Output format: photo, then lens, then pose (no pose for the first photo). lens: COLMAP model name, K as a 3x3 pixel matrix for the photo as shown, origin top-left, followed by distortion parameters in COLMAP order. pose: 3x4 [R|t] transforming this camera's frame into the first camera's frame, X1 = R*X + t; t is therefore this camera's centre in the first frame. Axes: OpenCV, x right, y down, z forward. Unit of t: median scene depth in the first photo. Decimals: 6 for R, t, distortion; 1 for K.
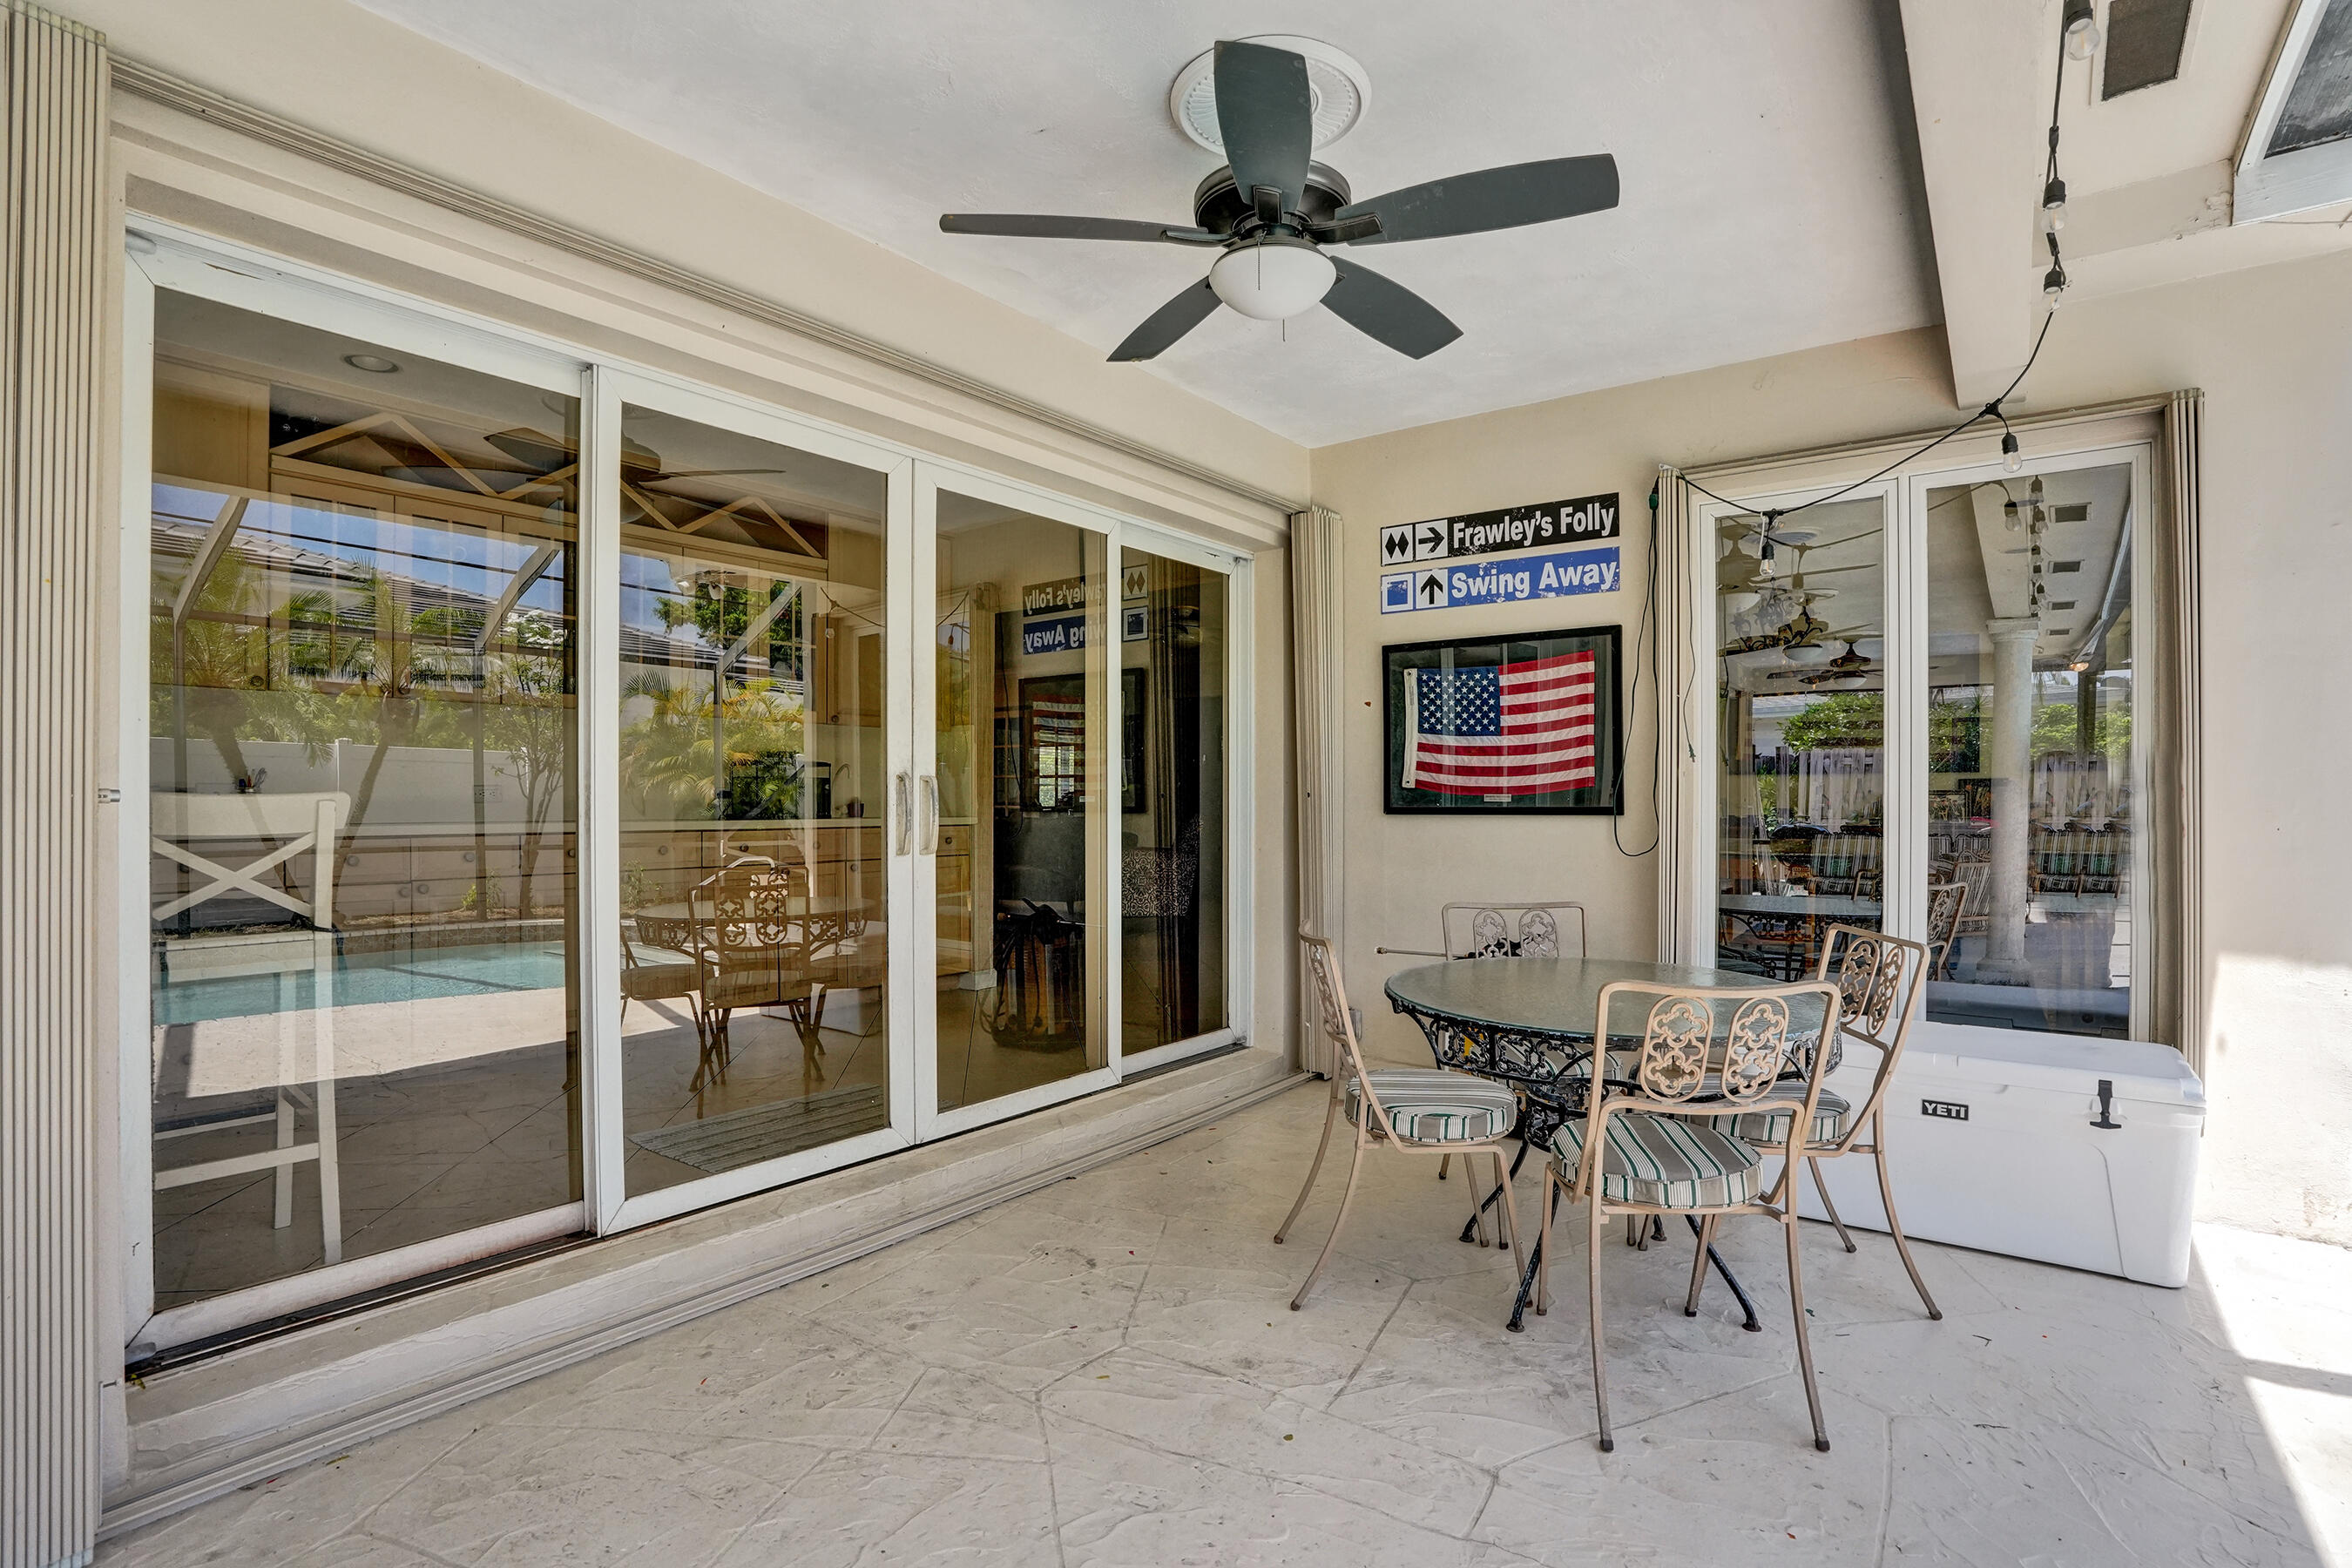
lens RADIAL K [[1122.0, 0, 1176.9], [0, 1122.0, 807.1], [0, 0, 1]] dist [-0.067829, 0.027860]
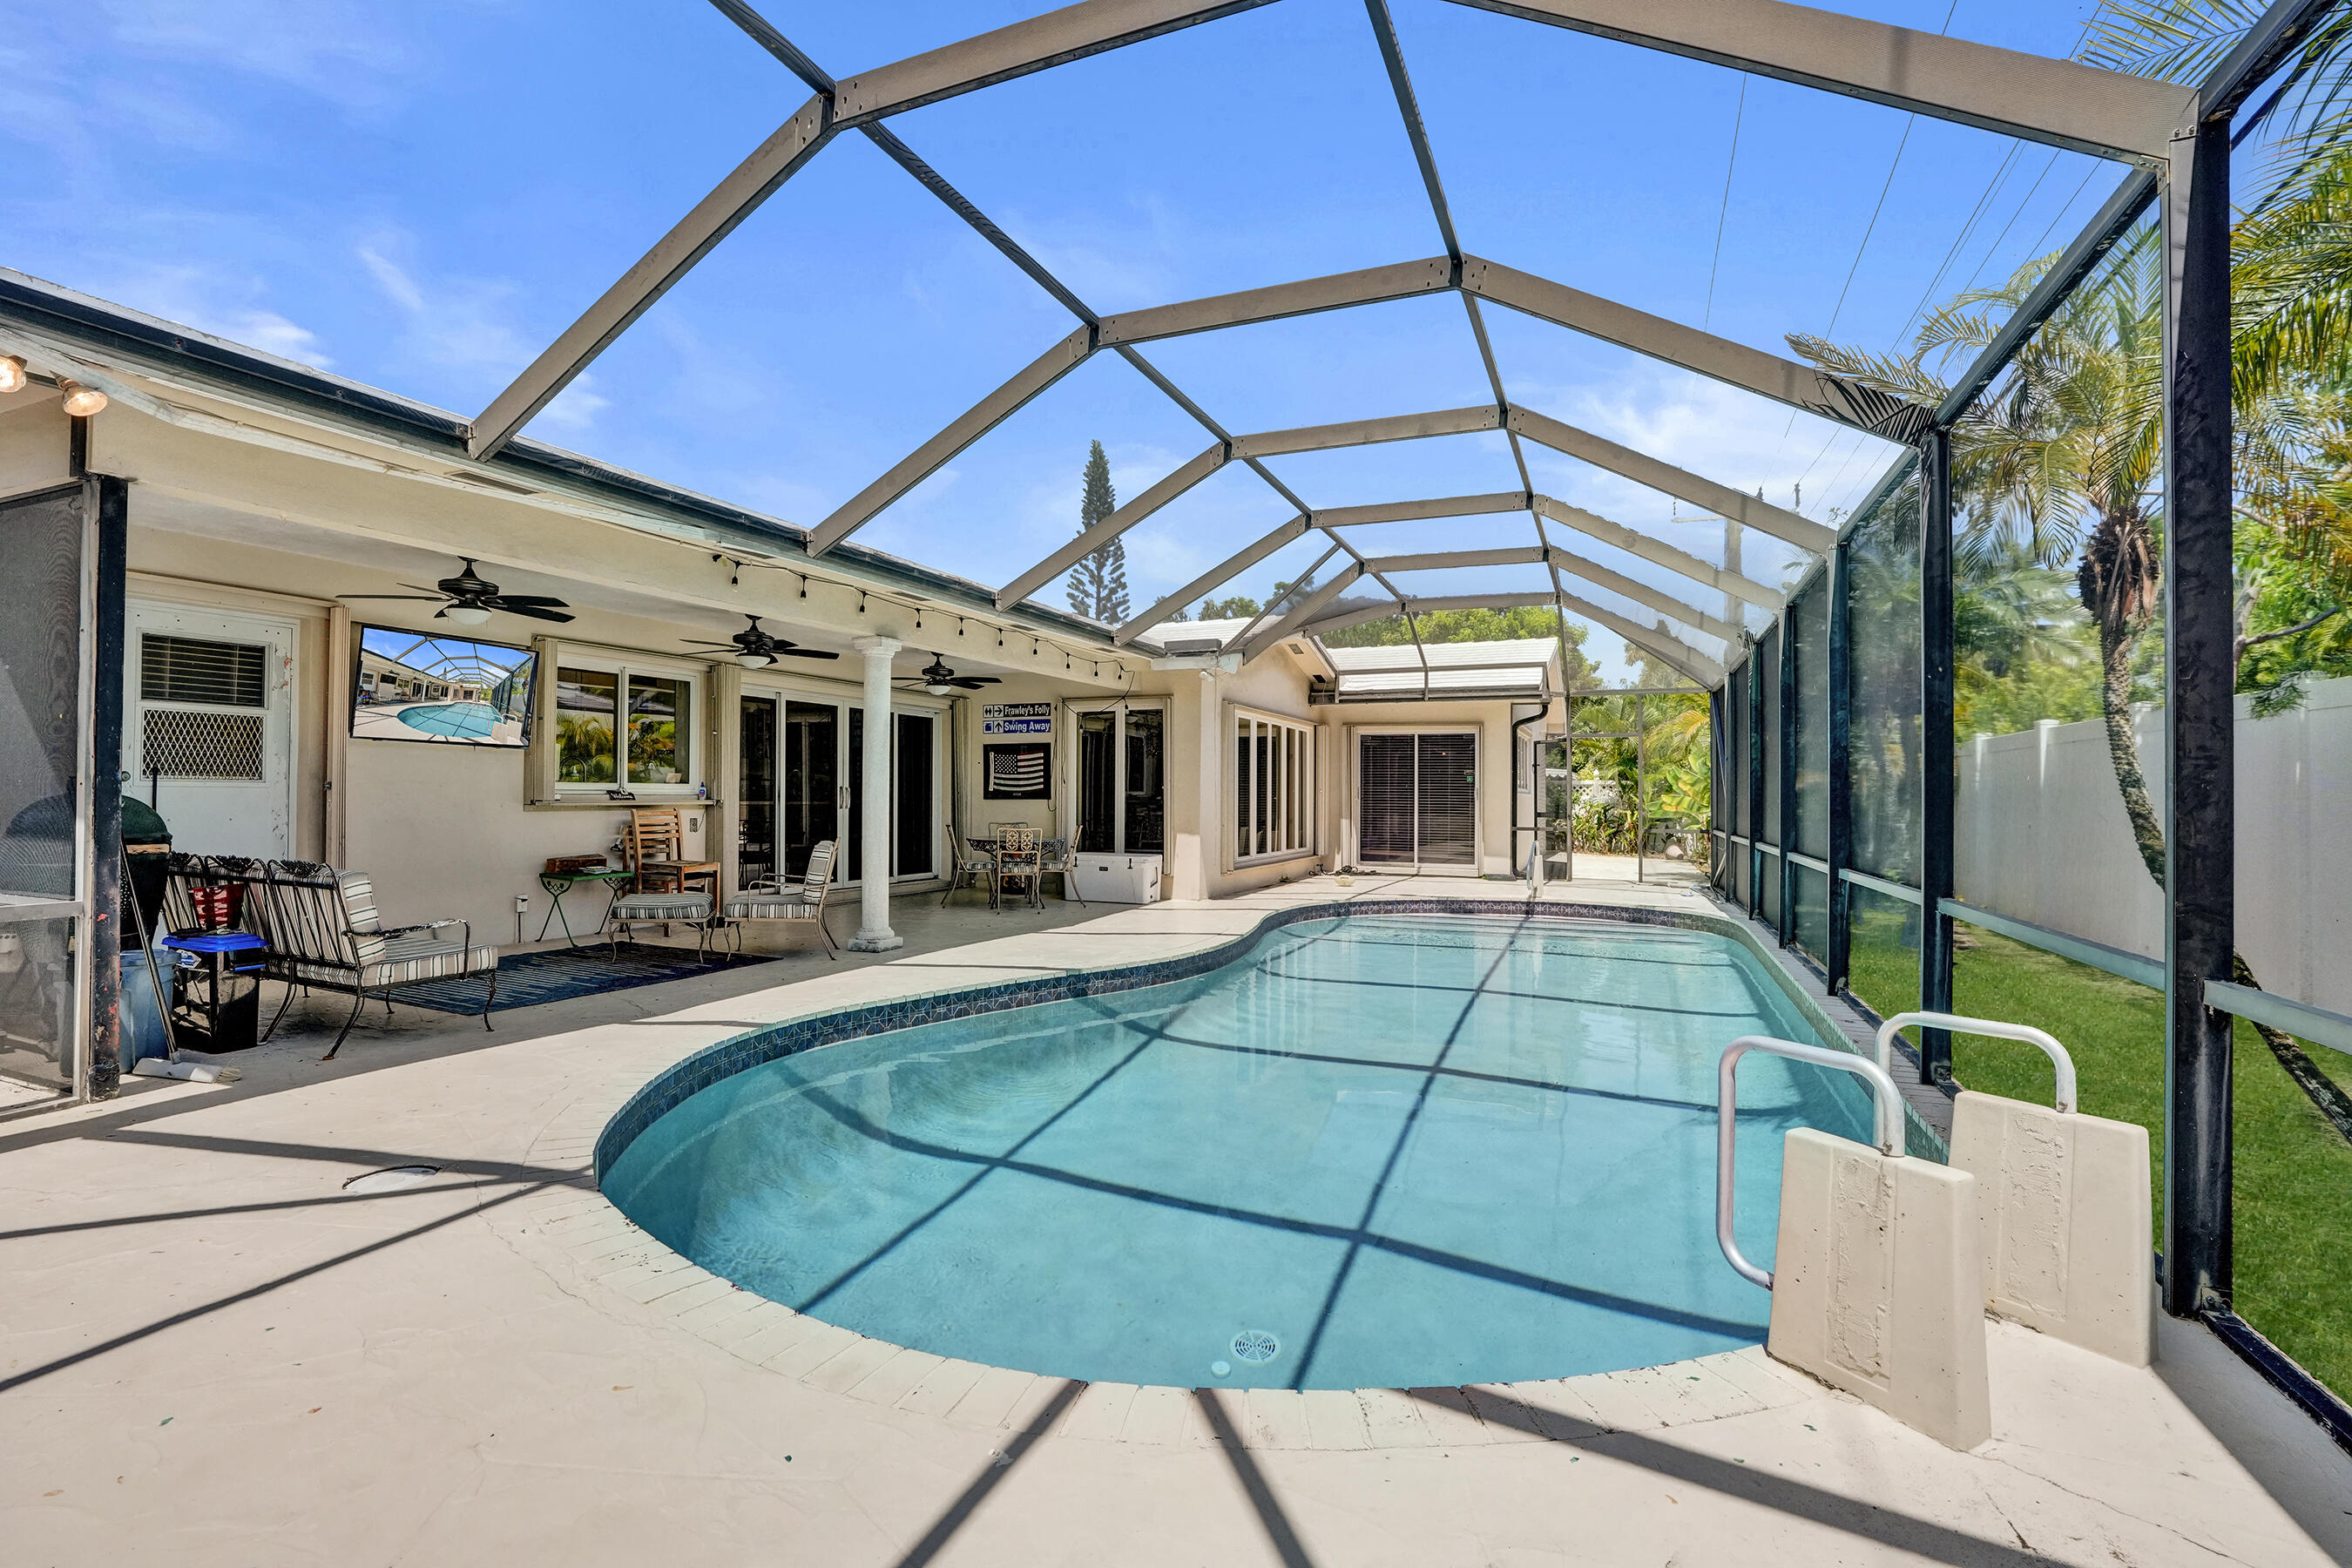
lens RADIAL K [[1088.0, 0, 1171.2], [0, 1088.0, 786.9], [0, 0, 1]] dist [-0.068953, 0.024794]
pose [[0.968826, 0.003167, 0.247723, -0.057235], [0.001148, 0.999850, -0.017271, 0.026038], [-0.247741, 0.017017, 0.968677, -2.144410]]
